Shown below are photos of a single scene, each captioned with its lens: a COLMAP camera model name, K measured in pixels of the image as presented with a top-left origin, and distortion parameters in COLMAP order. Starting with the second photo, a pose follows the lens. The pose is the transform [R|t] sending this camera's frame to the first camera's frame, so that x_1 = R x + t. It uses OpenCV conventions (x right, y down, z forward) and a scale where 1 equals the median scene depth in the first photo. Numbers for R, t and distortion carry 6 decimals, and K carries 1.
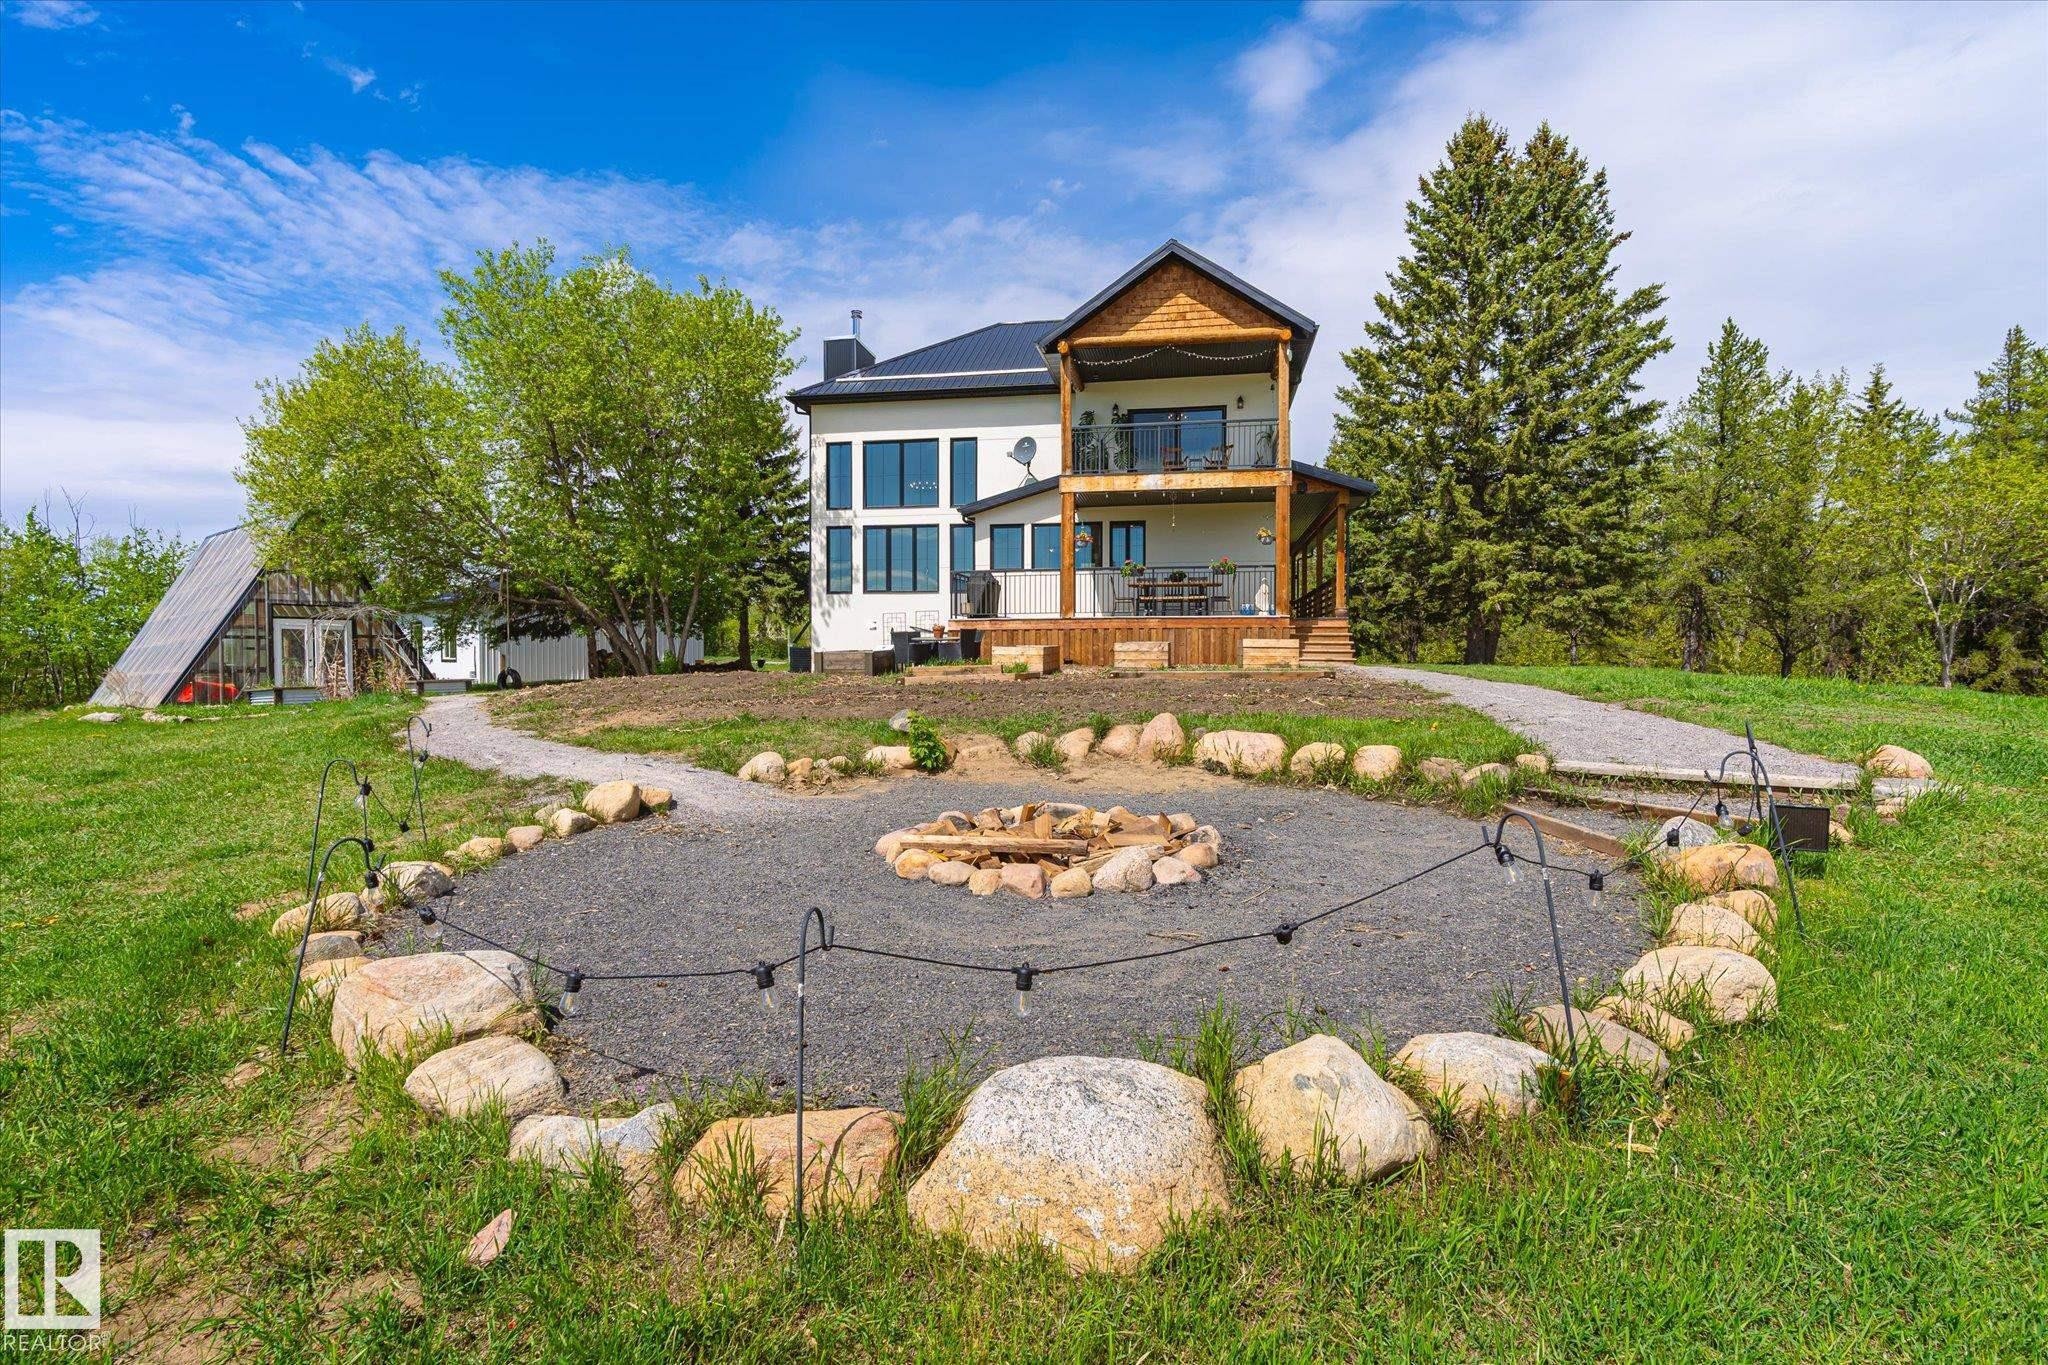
lens RADIAL K [[969.7, 0, 979.2], [0, 969.7, 702.5], [0, 0, 1]] dist [0.001397, -0.001876]
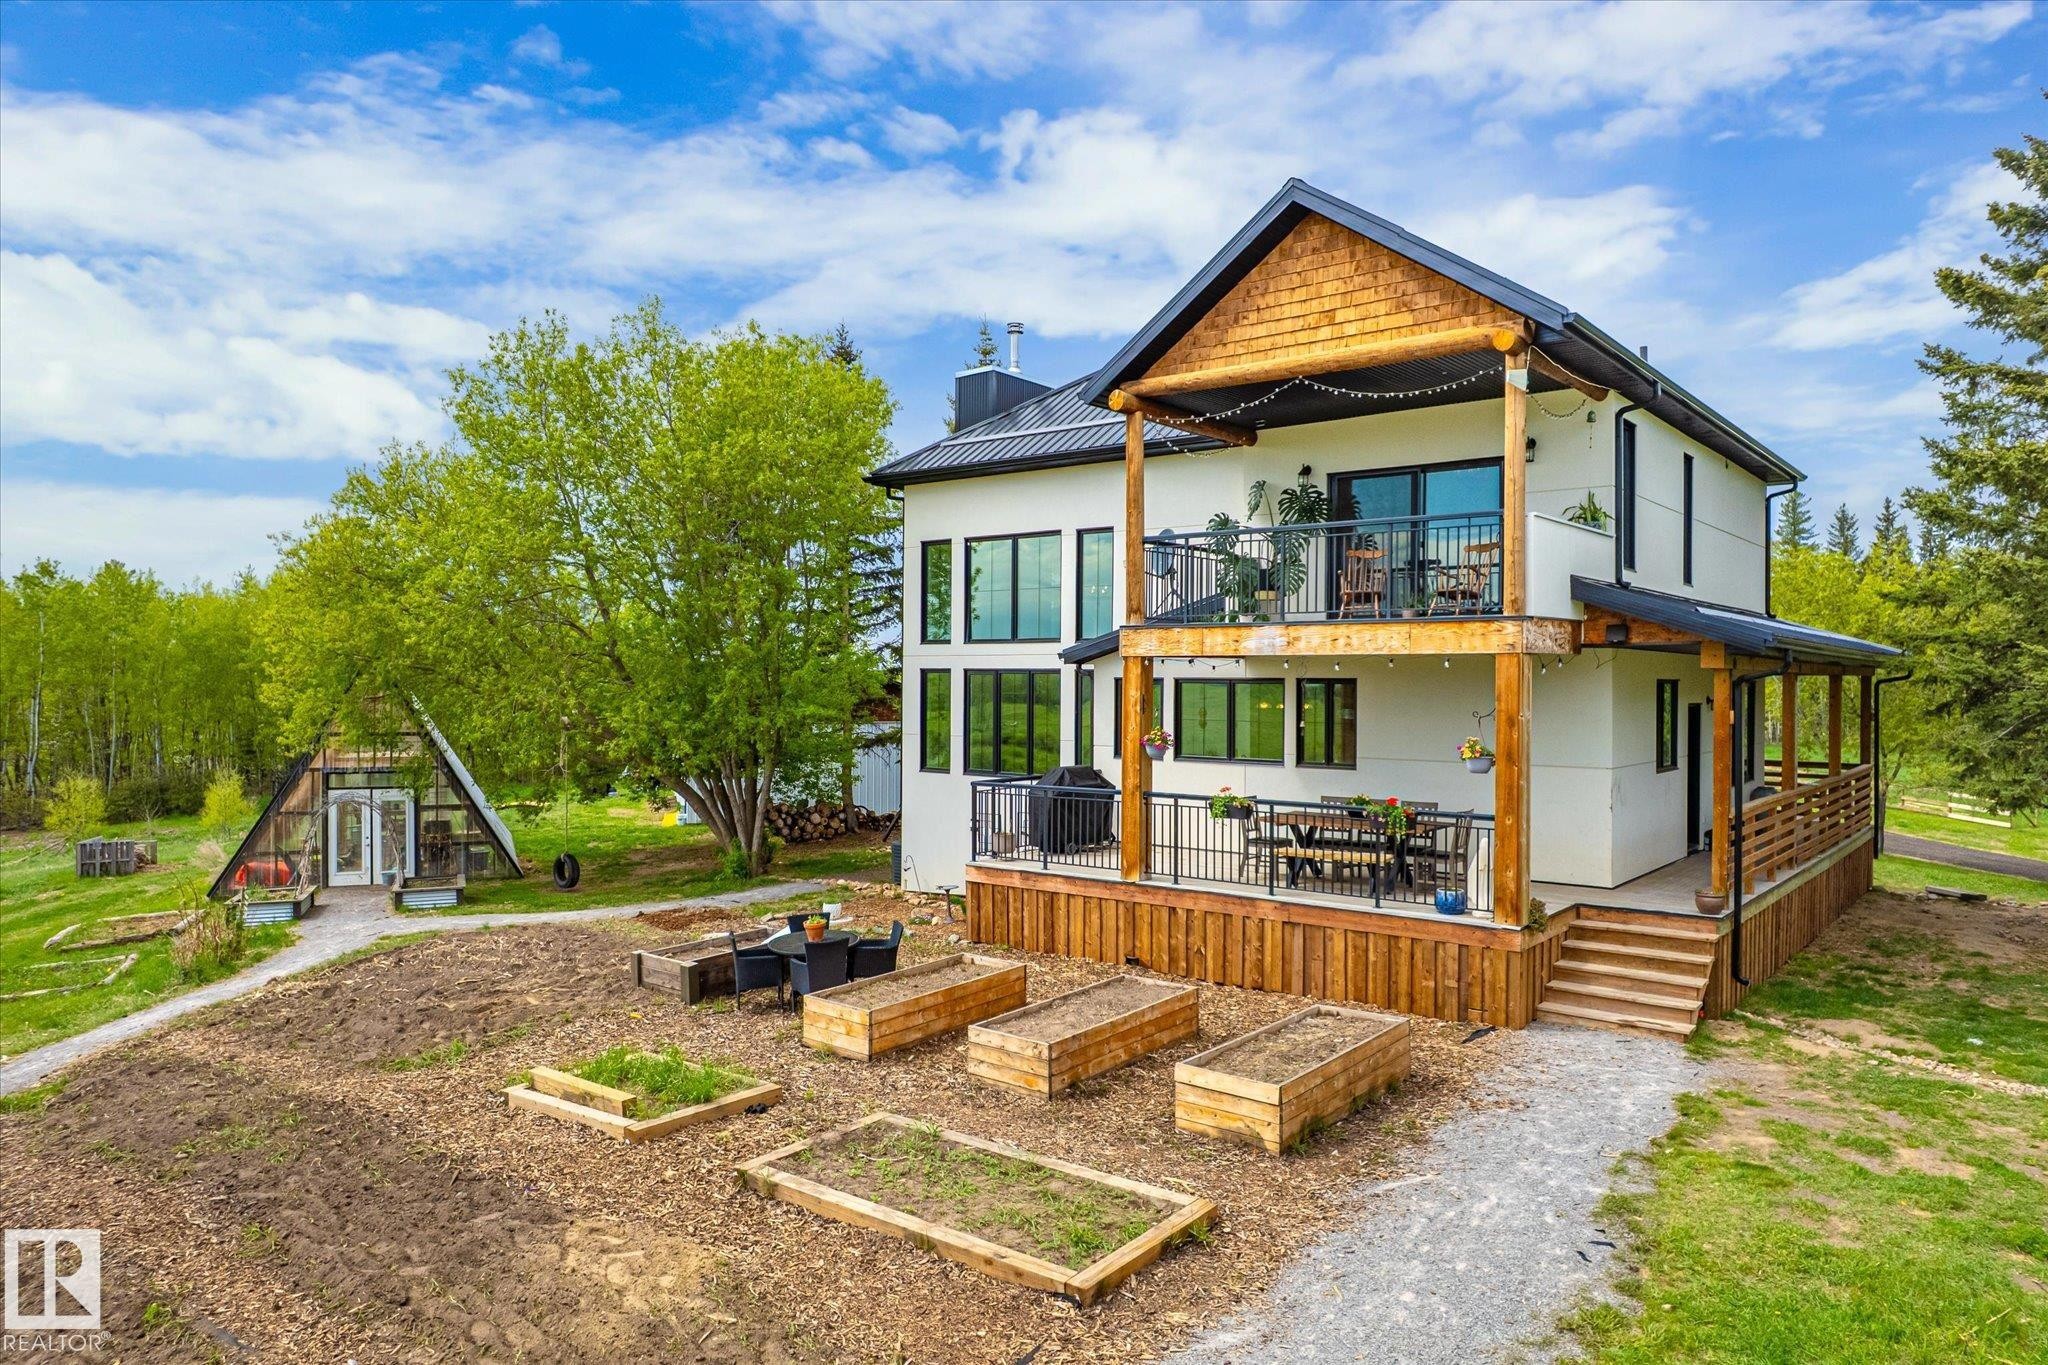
lens RADIAL K [[1293.5, 0, 1028.4], [0, 1293.5, 710.5], [0, 0, 1]] dist [-0.019700, 0.008820]
pose [[0.883968, 0.014865, -0.467311, 0.319267], [-0.024225, 0.999608, -0.014026, -0.144352], [0.466919, 0.023719, 0.883982, 0.266267]]
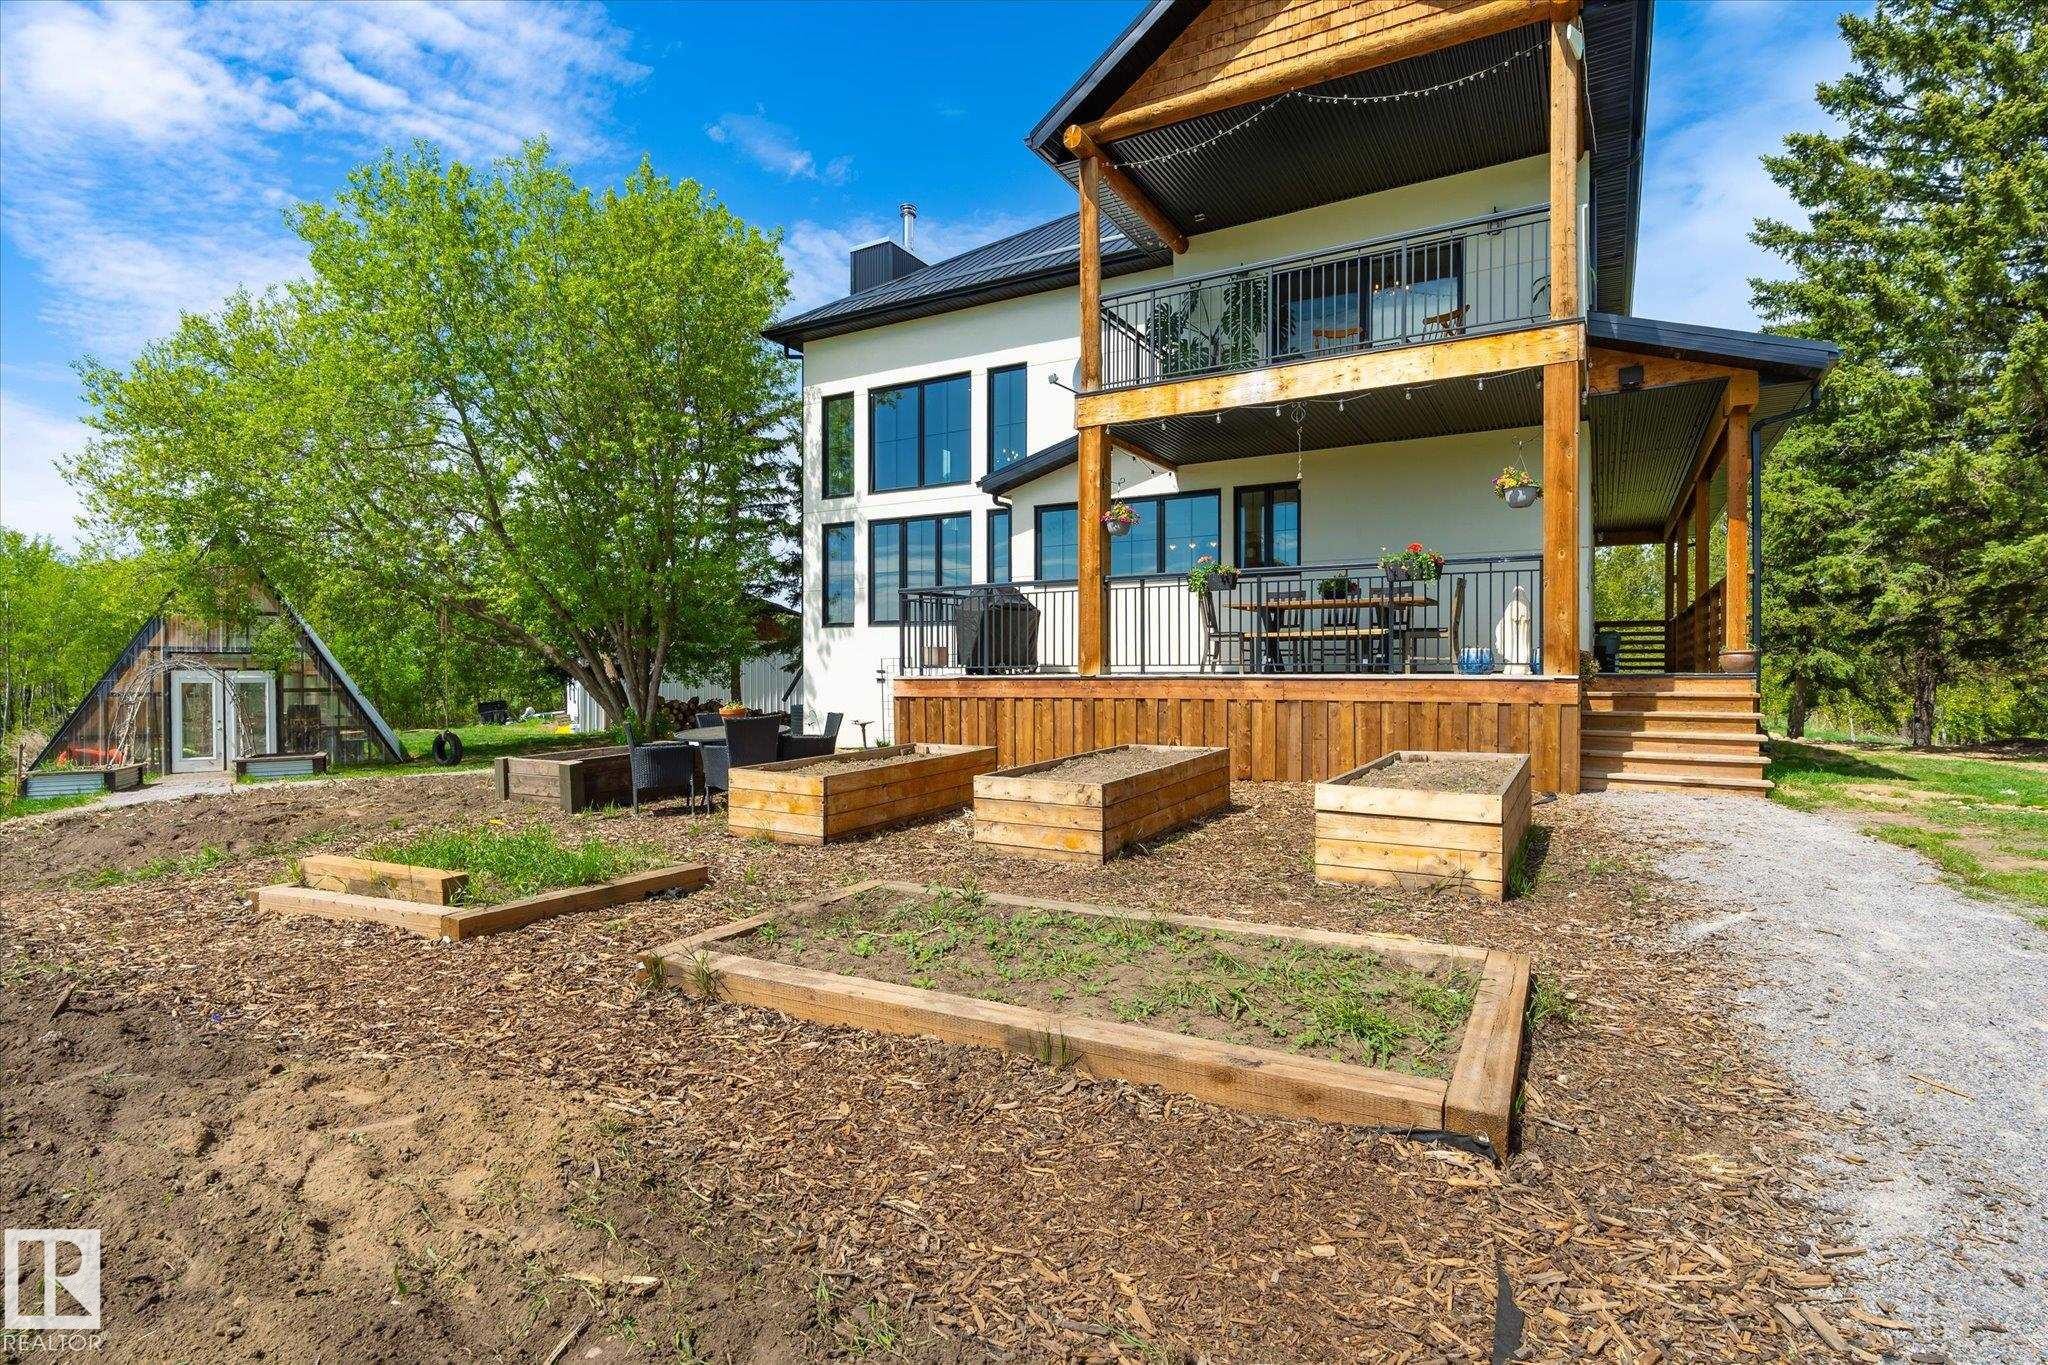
lens RADIAL K [[969.7, 0, 1019.9], [0, 969.7, 696.7], [0, 0, 1]] dist [0.001397, -0.001876]
pose [[0.948403, 0.007413, -0.316980, 0.180516], [-0.013834, 0.999742, -0.018012, -0.056090], [0.316765, 0.021468, 0.948261, 0.428346]]
